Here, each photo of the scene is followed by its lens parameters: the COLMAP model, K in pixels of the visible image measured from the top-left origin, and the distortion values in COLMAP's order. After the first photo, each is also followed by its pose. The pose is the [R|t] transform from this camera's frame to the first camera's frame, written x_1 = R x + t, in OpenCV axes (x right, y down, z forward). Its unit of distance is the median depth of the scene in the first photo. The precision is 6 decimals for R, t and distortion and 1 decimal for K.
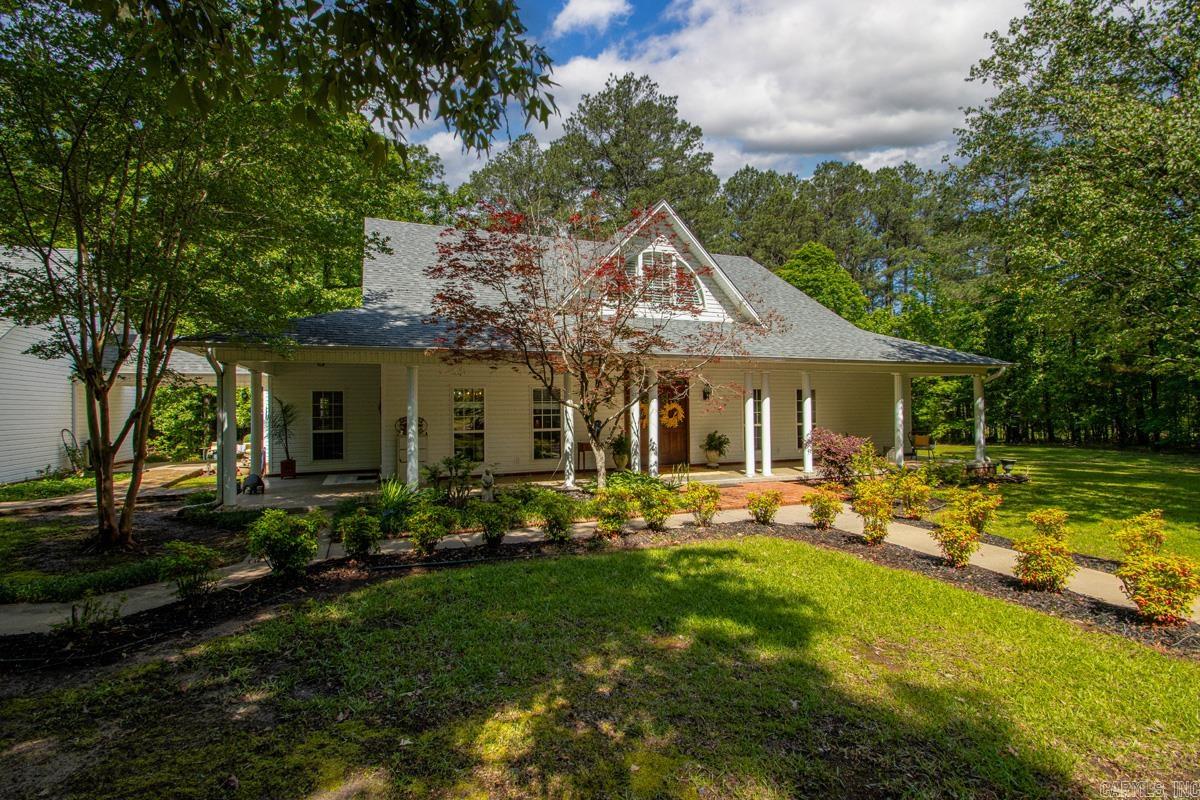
lens RADIAL K [[564.0, 0, 590.1], [0, 564.0, 396.1], [0, 0, 1]] dist [0.008294, -0.010427]
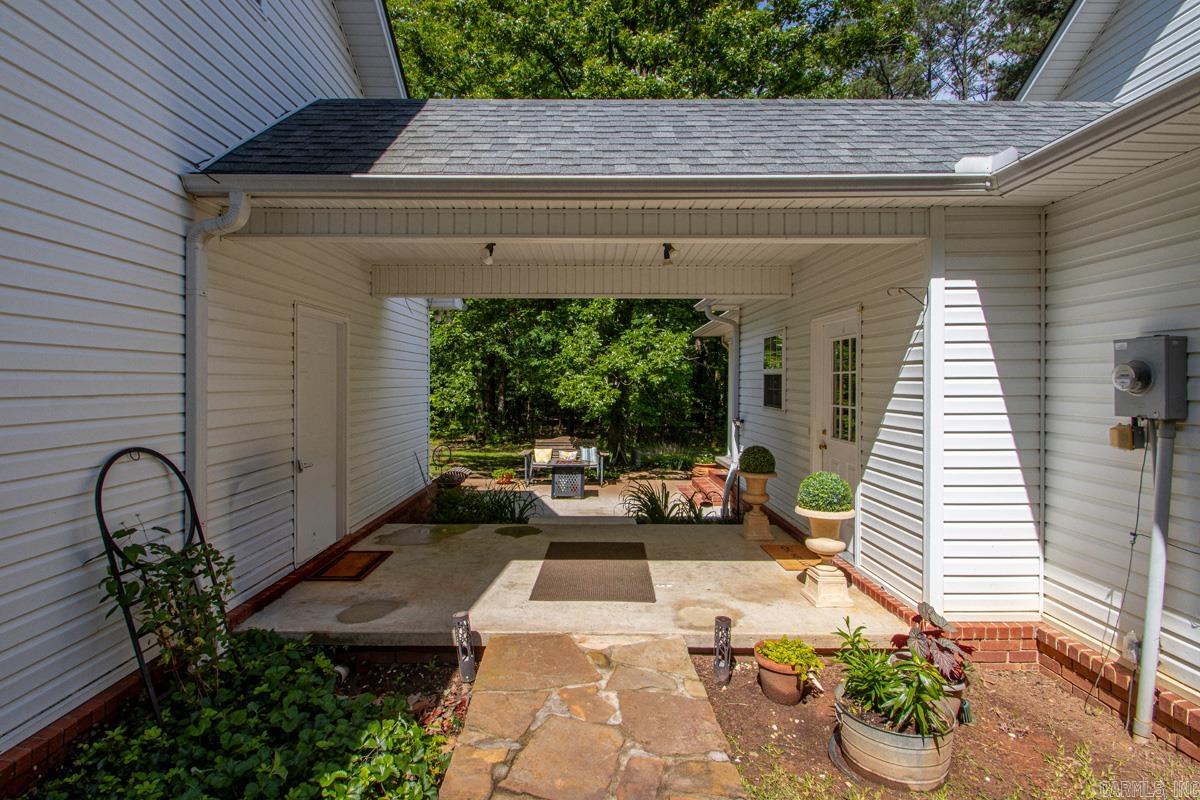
lens RADIAL K [[564.0, 0, 602.9], [0, 564.0, 378.4], [0, 0, 1]] dist [0.008294, -0.010427]
pose [[0.936140, 0.014493, -0.351328, -0.713441], [-0.011396, 0.999876, 0.010879, 0.030112], [0.351442, -0.006180, 0.936189, 0.876096]]
